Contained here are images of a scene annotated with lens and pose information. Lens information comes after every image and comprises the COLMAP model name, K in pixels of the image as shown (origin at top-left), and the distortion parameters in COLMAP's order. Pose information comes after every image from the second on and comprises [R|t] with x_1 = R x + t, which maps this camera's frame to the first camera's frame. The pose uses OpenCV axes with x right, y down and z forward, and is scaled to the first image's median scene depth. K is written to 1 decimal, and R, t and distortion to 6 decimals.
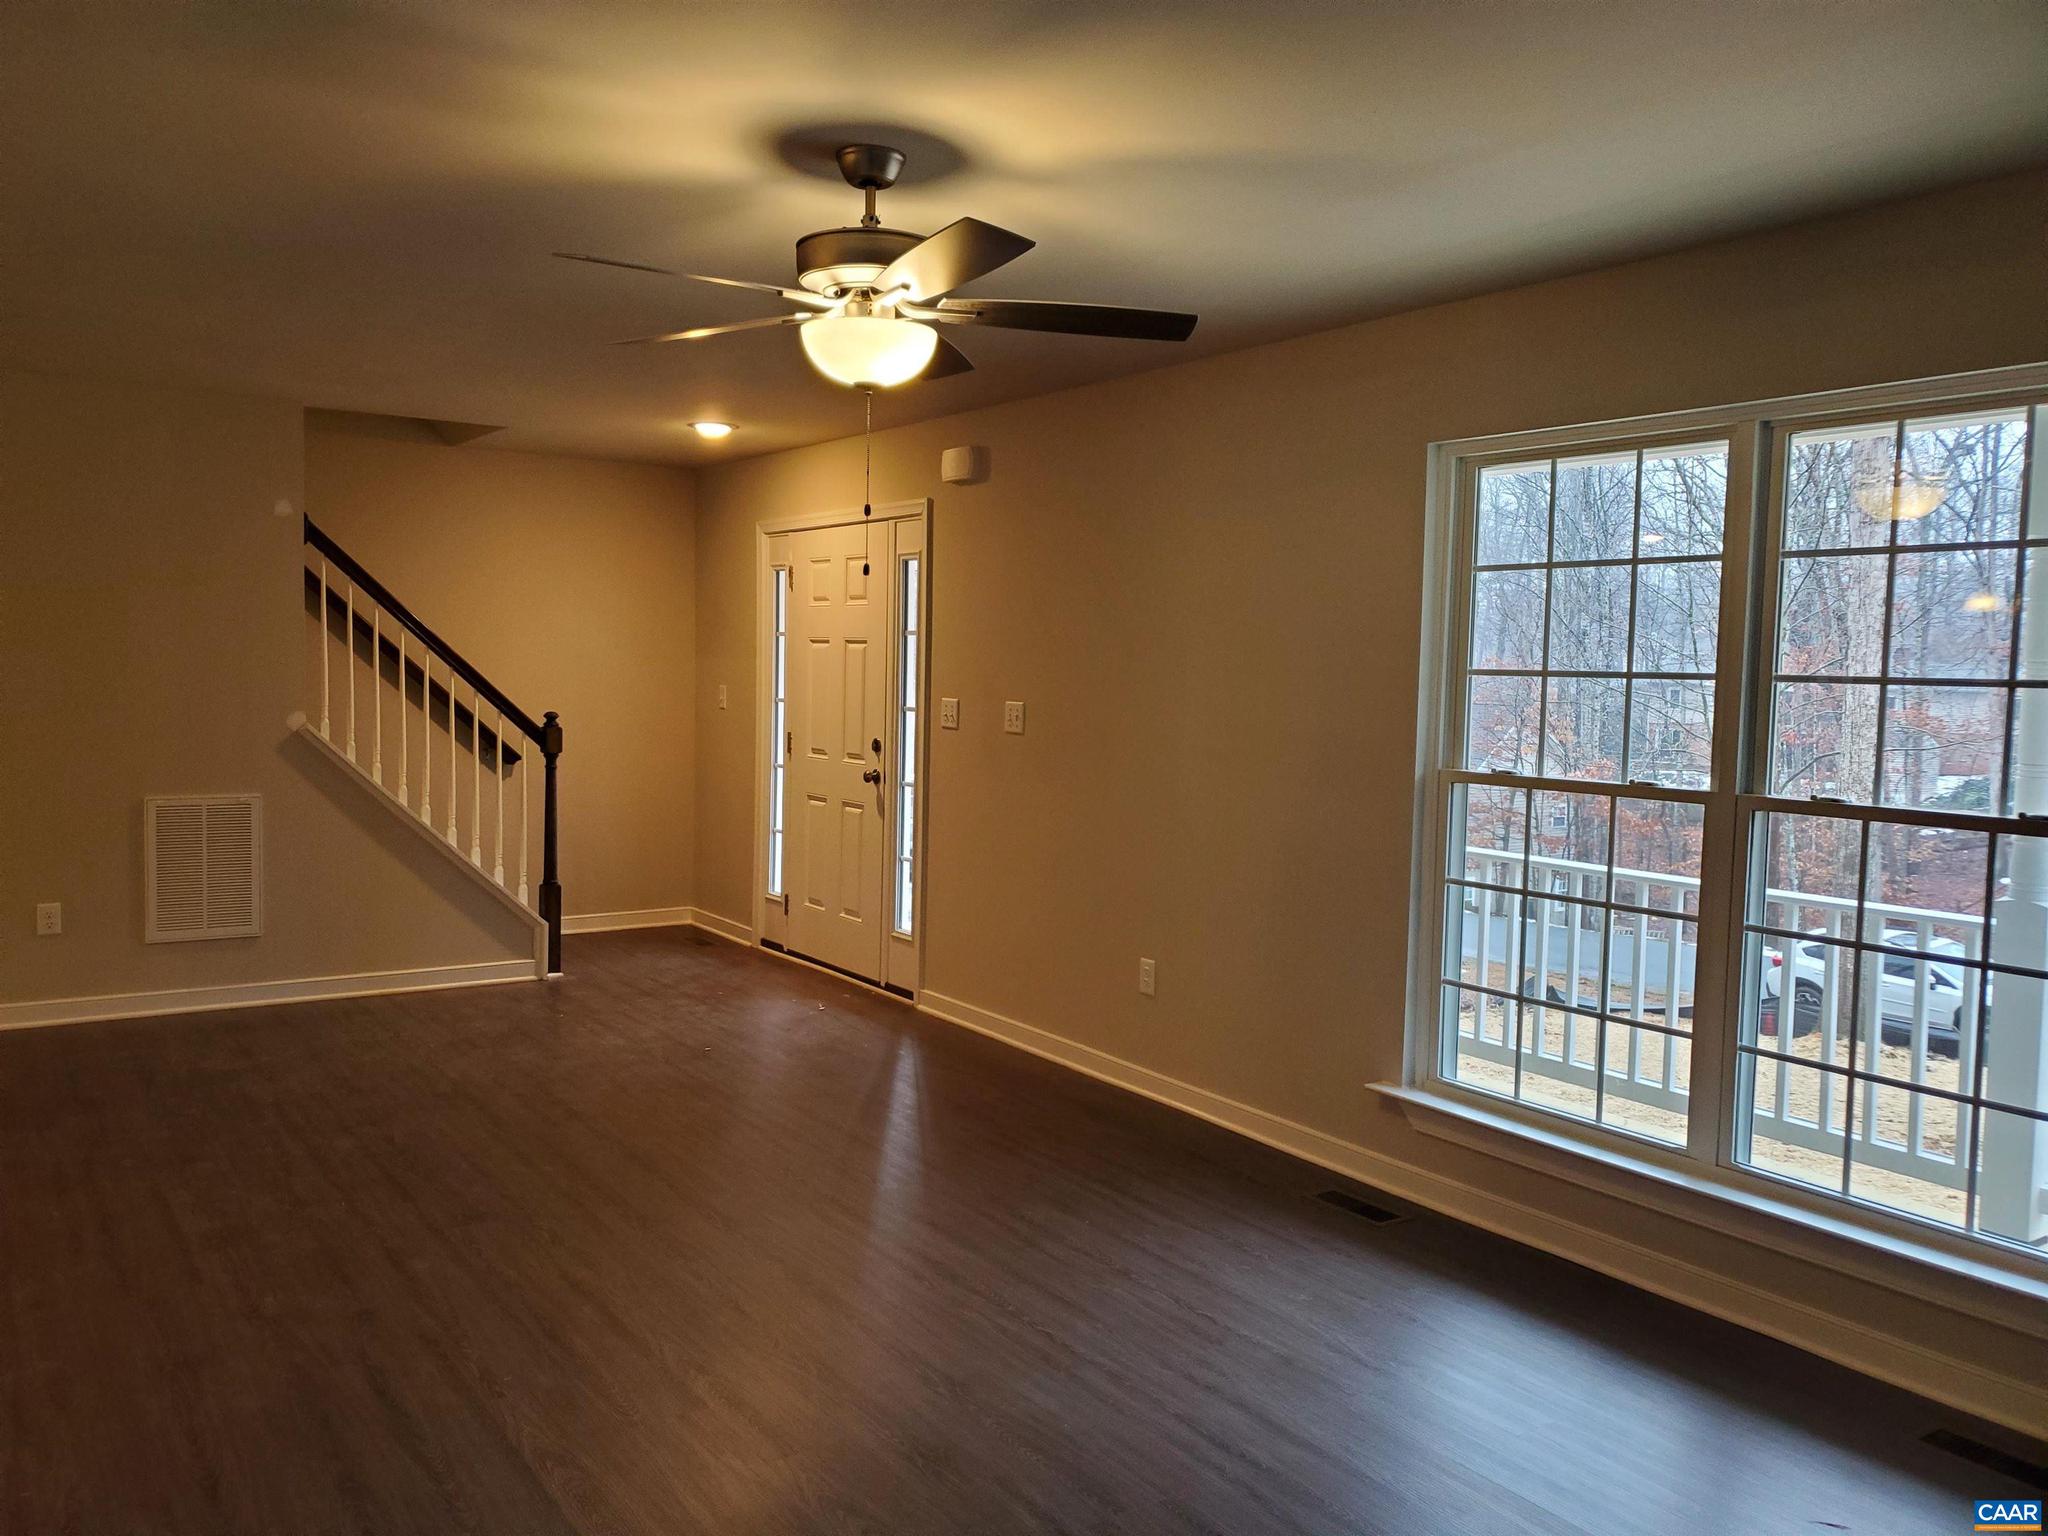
lens RADIAL K [[1544.2, 0, 1024.0], [0, 1544.2, 768.0], [0, 0, 1]] dist [0.000740, -0.000679]
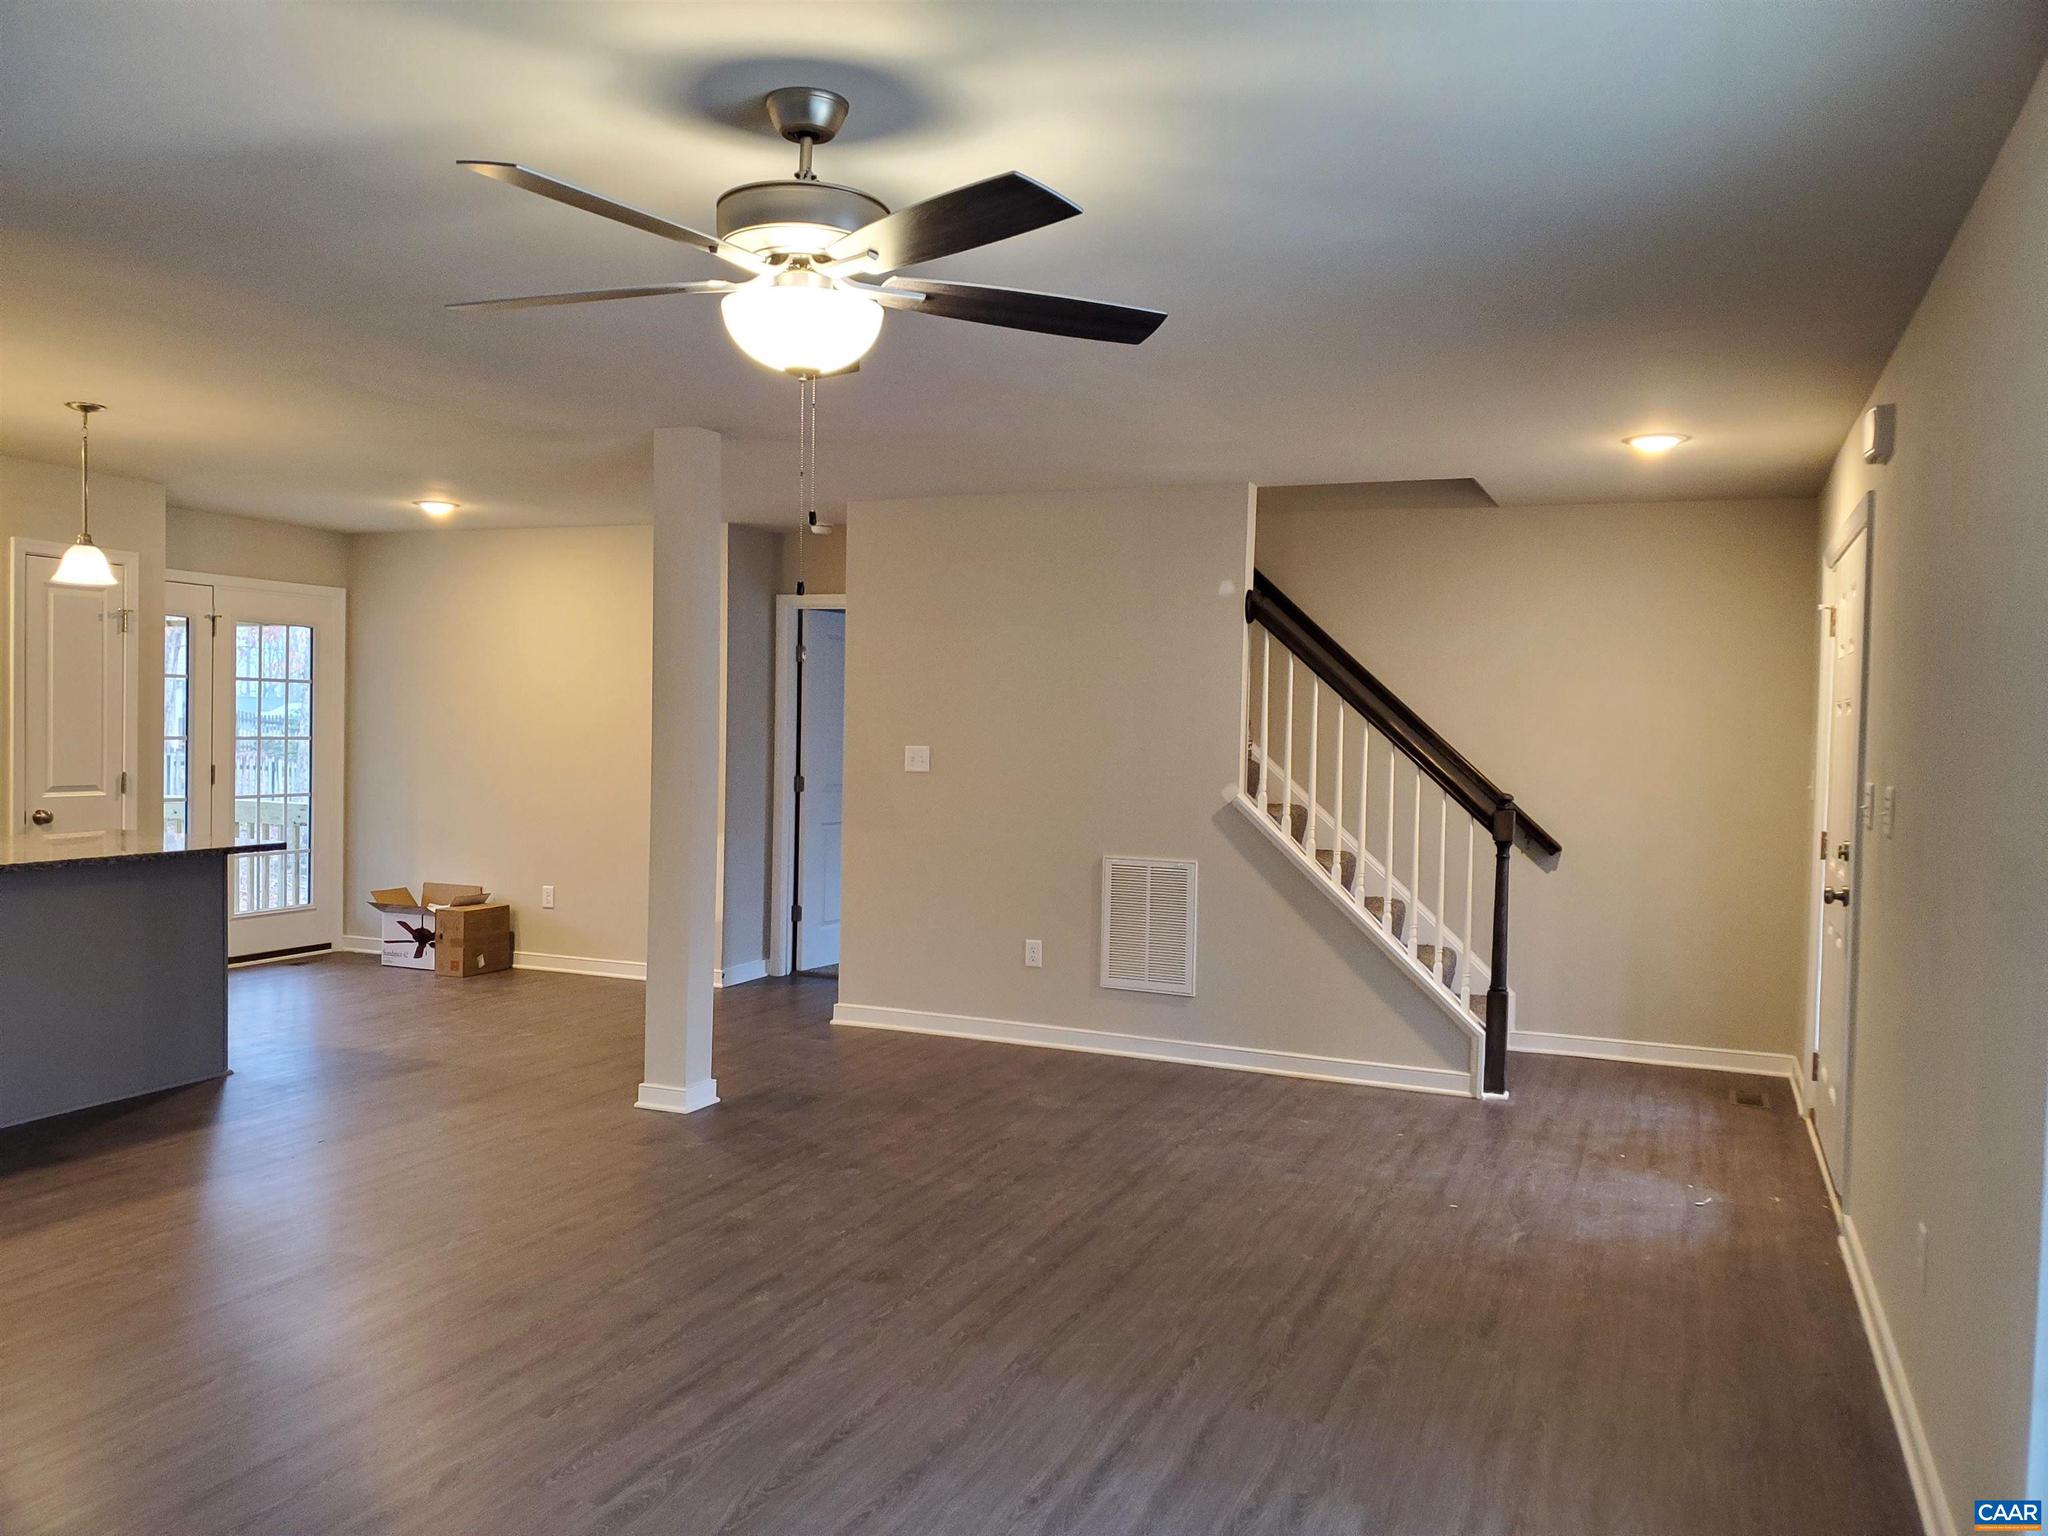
lens RADIAL K [[1577.2, 0, 988.7], [0, 1577.2, 773.2], [0, 0, 1]] dist [0.113557, -0.212399]
pose [[0.538330, 0.015074, -0.842599, 0.344002], [-0.066427, 0.997488, -0.024595, -0.006660], [0.840112, 0.069211, 0.537979, 0.312651]]
